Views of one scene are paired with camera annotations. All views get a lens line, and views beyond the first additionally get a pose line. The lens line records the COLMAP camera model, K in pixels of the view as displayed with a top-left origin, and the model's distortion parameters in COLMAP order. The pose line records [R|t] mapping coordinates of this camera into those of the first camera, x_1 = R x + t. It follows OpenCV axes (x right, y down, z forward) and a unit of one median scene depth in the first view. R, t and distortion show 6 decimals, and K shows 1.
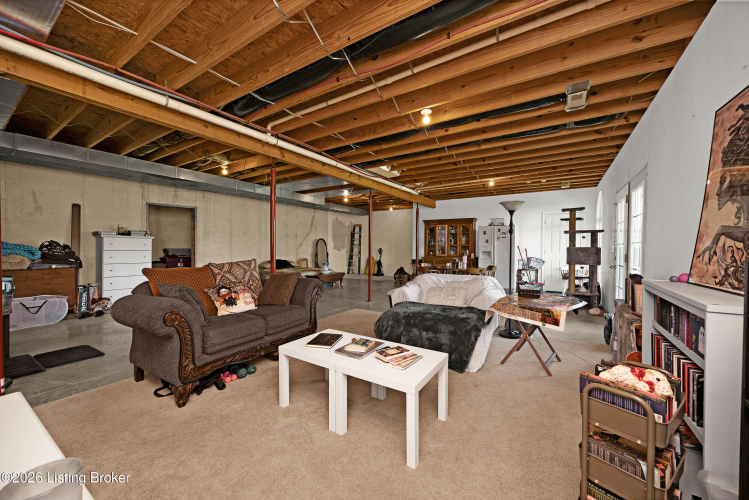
lens RADIAL K [[297.1, 0, 378.2], [0, 297.1, 250.8], [0, 0, 1]] dist [-0.001006, -0.000172]
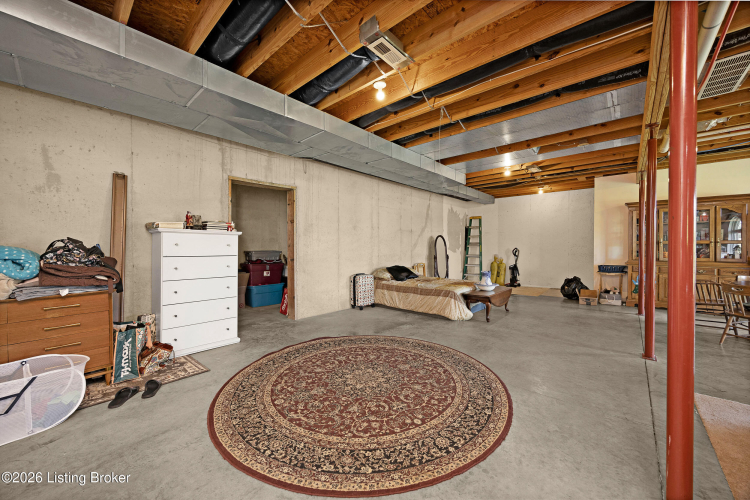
lens RADIAL K [[287.6, 0, 373.9], [0, 287.6, 247.2], [0, 0, 1]] dist [-0.000448, 0.000064]
pose [[0.989521, -0.004958, -0.144305, -0.396802], [0.003525, 0.999942, -0.010186, -0.009628], [0.144347, 0.009570, 0.989481, 0.455791]]
